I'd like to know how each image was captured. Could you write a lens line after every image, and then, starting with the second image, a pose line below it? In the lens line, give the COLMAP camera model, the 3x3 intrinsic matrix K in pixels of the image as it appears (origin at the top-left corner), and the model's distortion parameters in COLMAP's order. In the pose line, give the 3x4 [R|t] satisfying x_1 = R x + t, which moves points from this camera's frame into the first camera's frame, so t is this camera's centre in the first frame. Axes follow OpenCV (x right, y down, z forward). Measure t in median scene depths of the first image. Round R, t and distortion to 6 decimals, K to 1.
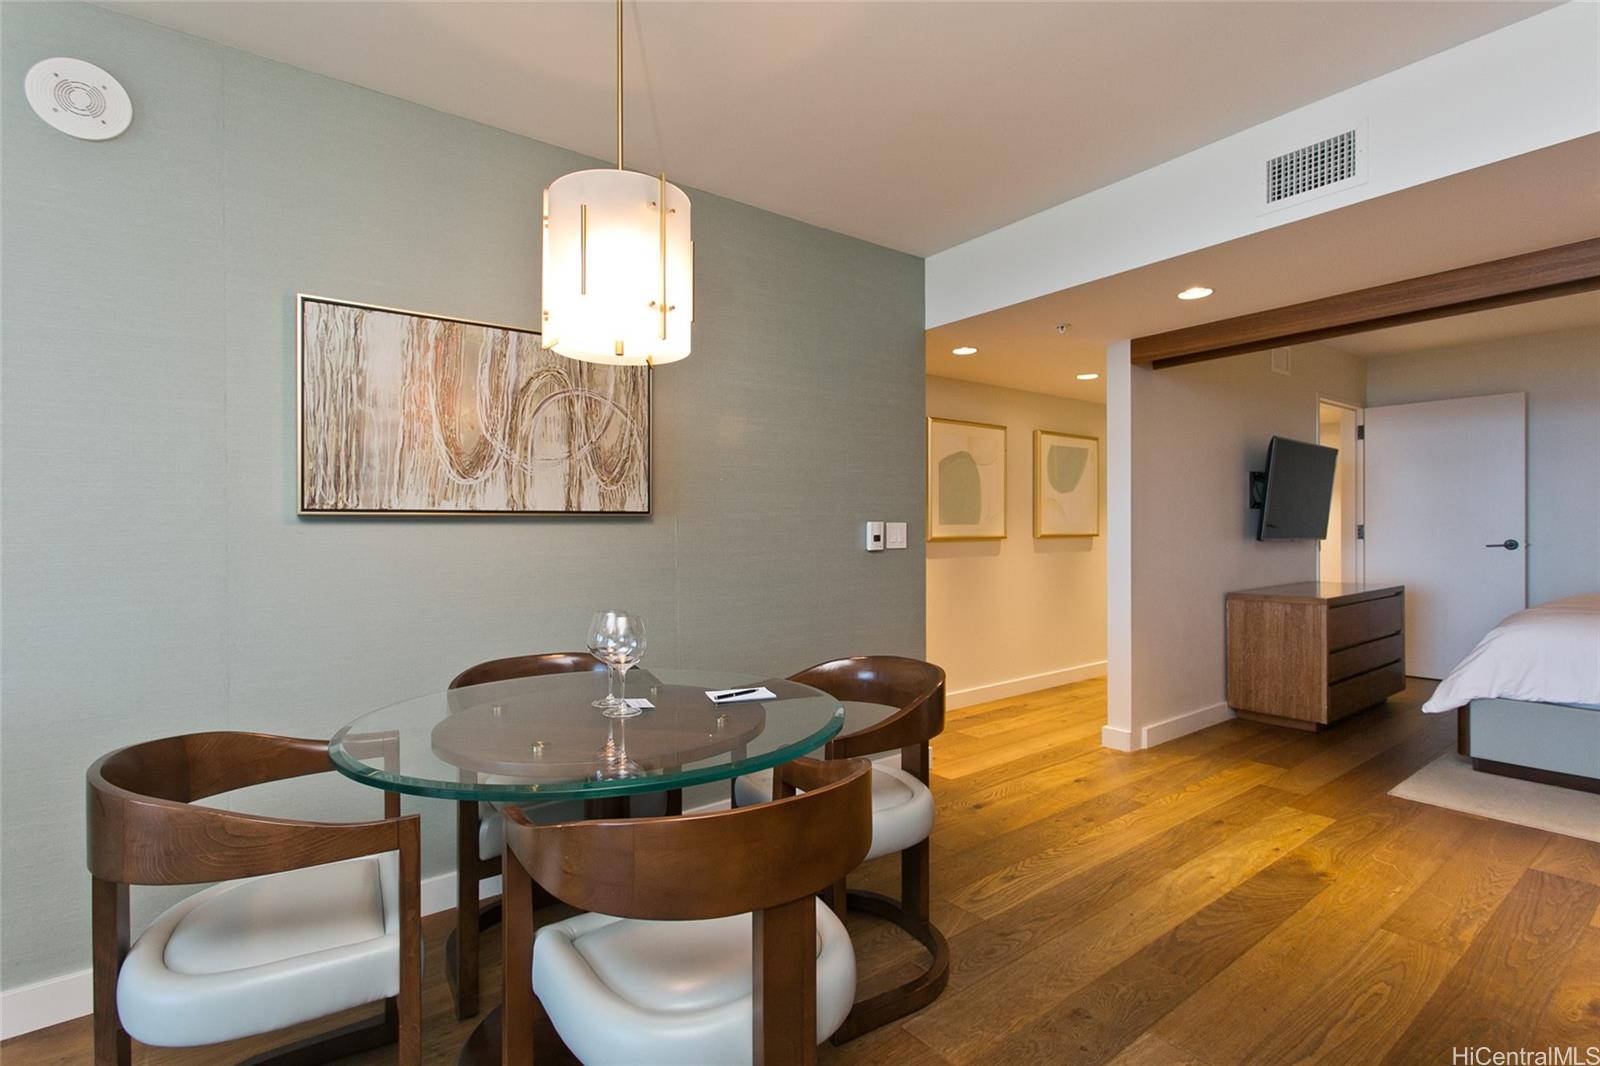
lens RADIAL K [[748.9, 0, 803.8], [0, 748.9, 529.9], [0, 0, 1]] dist [-0.002487, -0.000111]
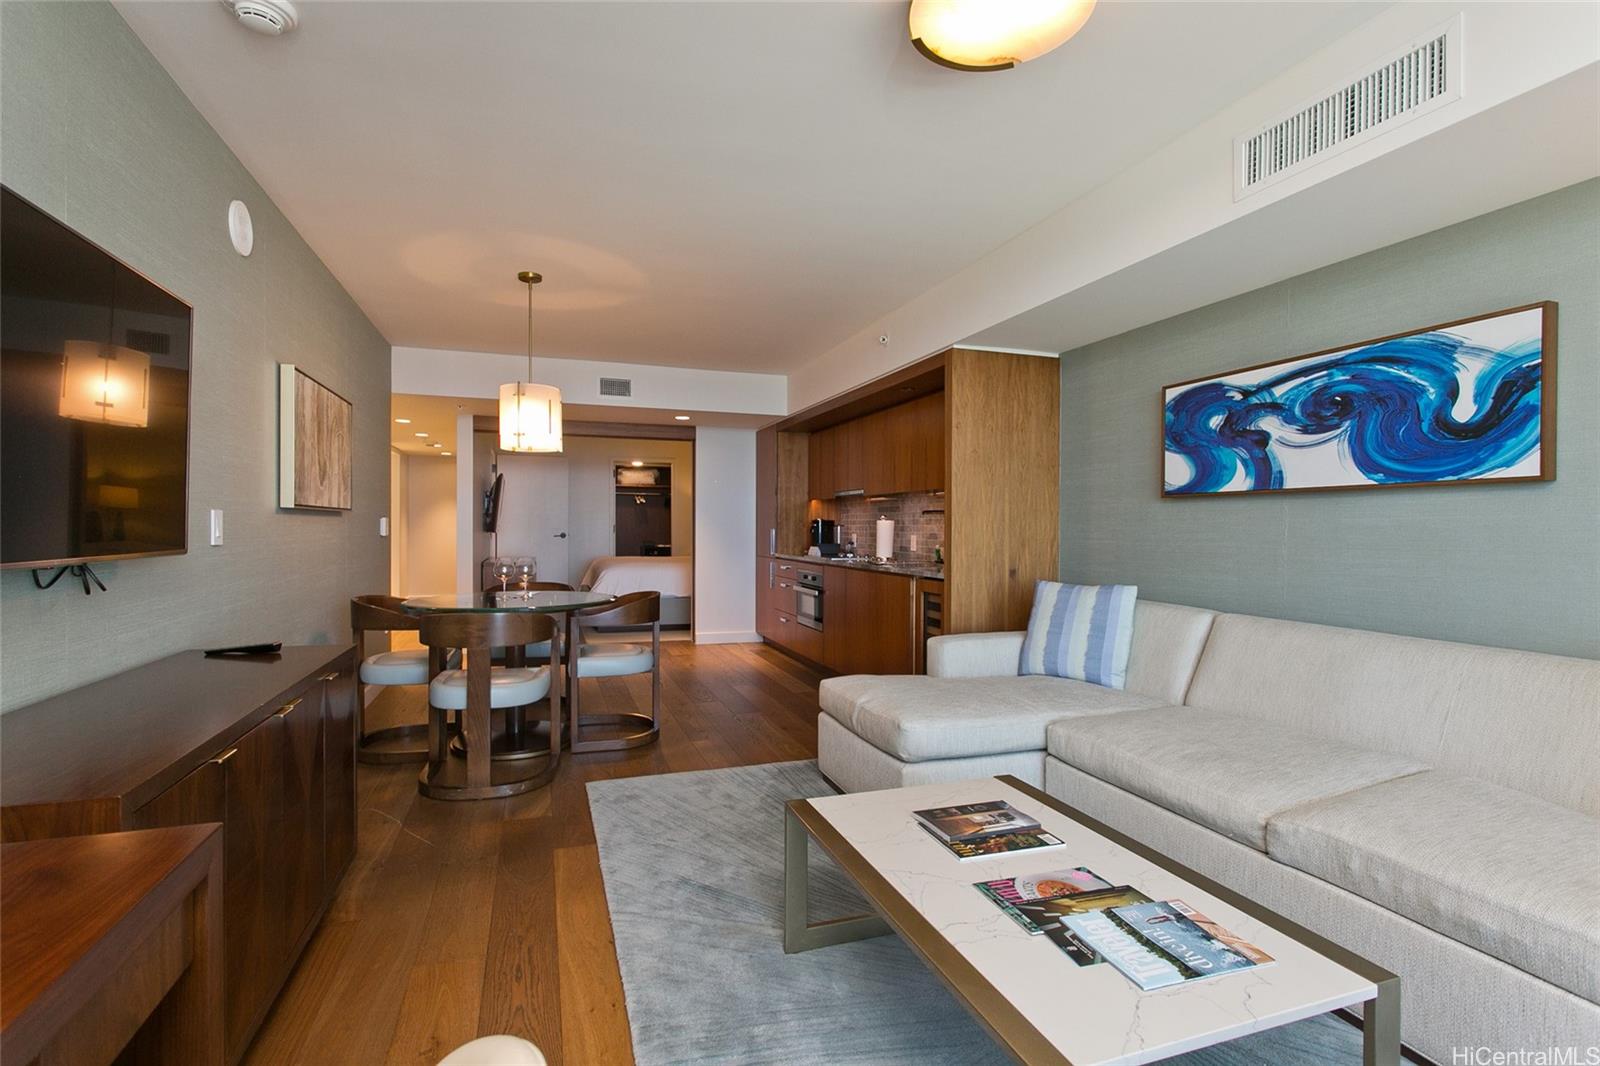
lens RADIAL K [[753.3, 0, 788.2], [0, 753.3, 515.0], [0, 0, 1]] dist [0.001820, 0.000635]
pose [[0.319572, 0.026782, 0.947184, -1.473652], [-0.011055, 0.999638, -0.024535, 0.016722], [-0.947498, -0.002630, 0.319752, -0.370022]]
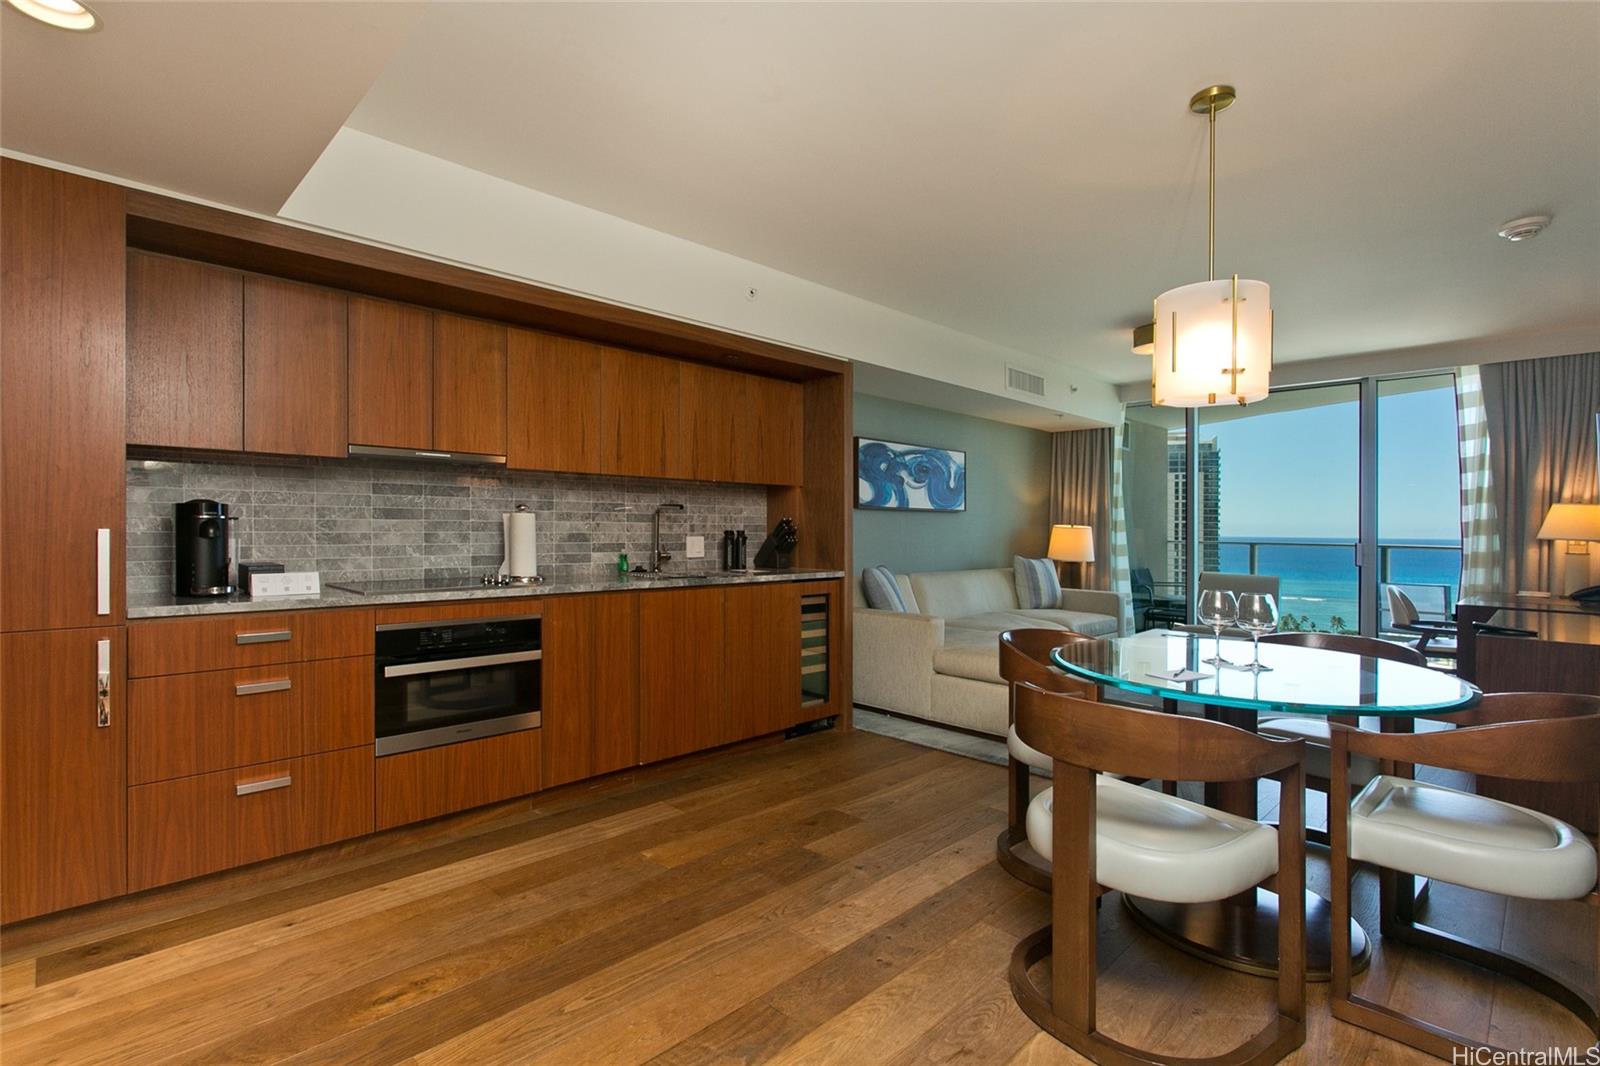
lens RADIAL K [[733.1, 0, 810.6], [0, 733.1, 532.7], [0, 0, 1]] dist [0.000184, -0.000075]
pose [[-0.991131, -0.001719, -0.132879, 0.405795], [-0.003028, 0.999949, 0.009649, -0.005604], [0.132856, 0.009965, -0.991085, 1.412546]]
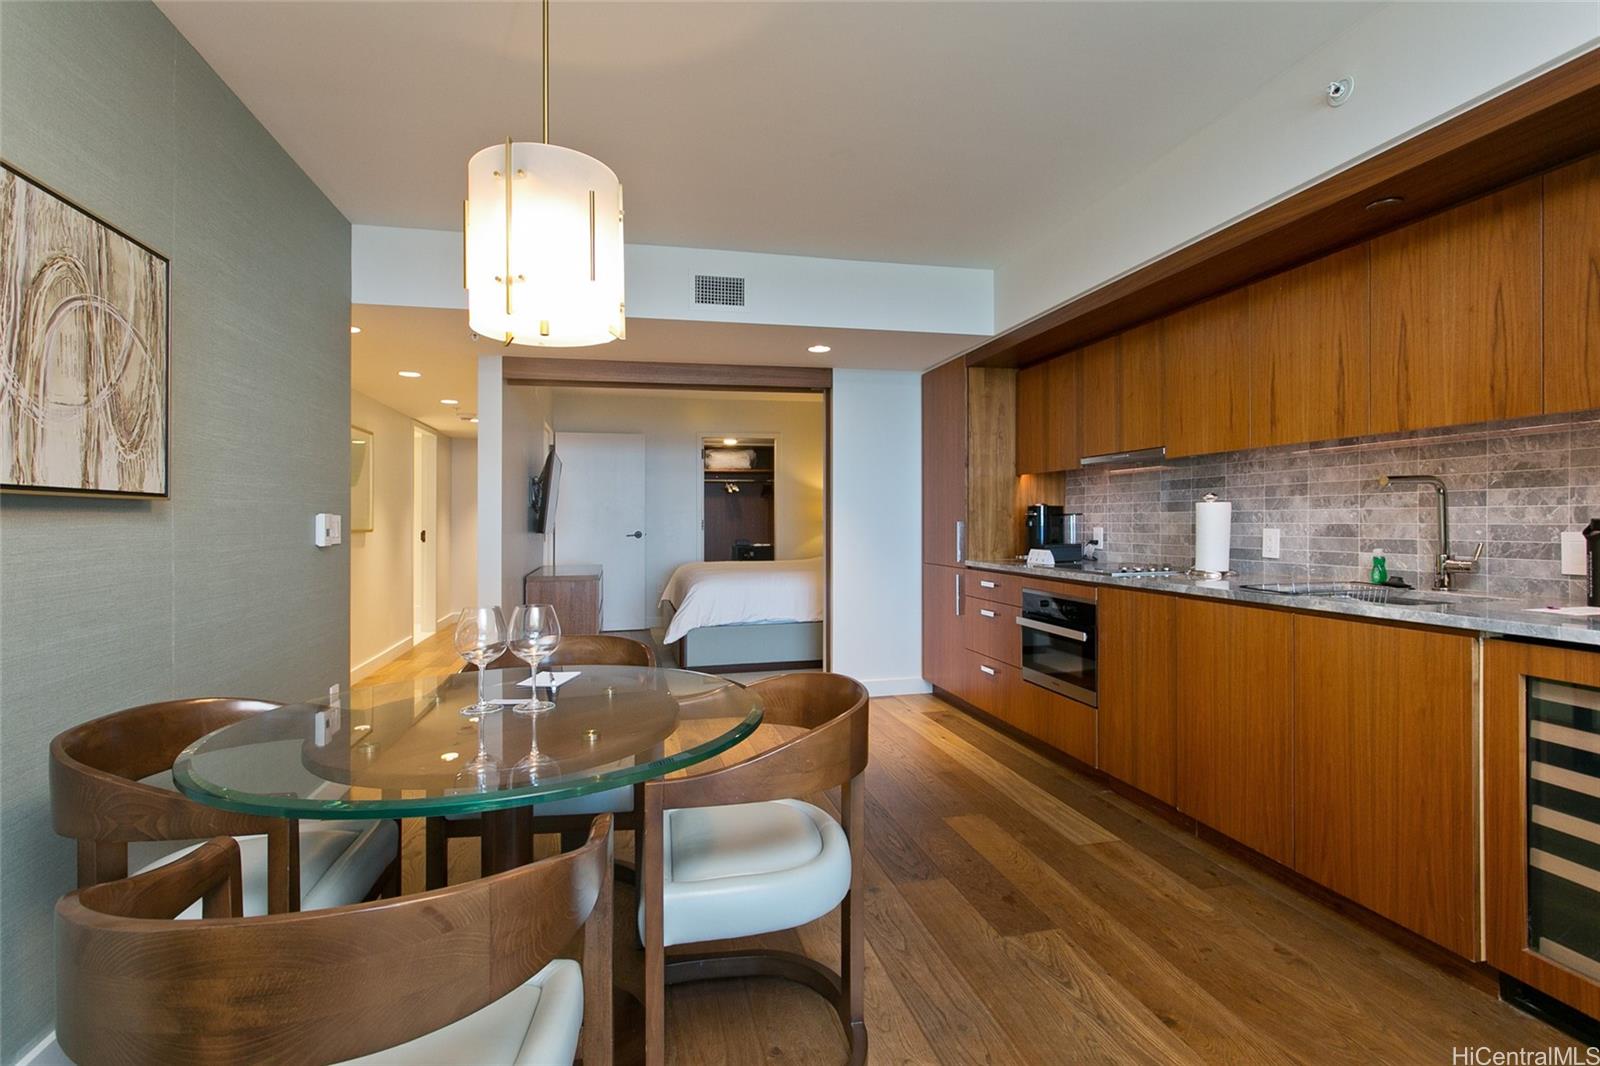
lens RADIAL K [[753.3, 0, 788.2], [0, 753.3, 515.0], [0, 0, 1]] dist [0.001820, 0.000635]
pose [[0.413357, 0.010999, 0.910502, -0.639606], [0.005292, 0.999881, -0.014481, 0.008394], [-0.910554, 0.010804, 0.413250, 0.203254]]
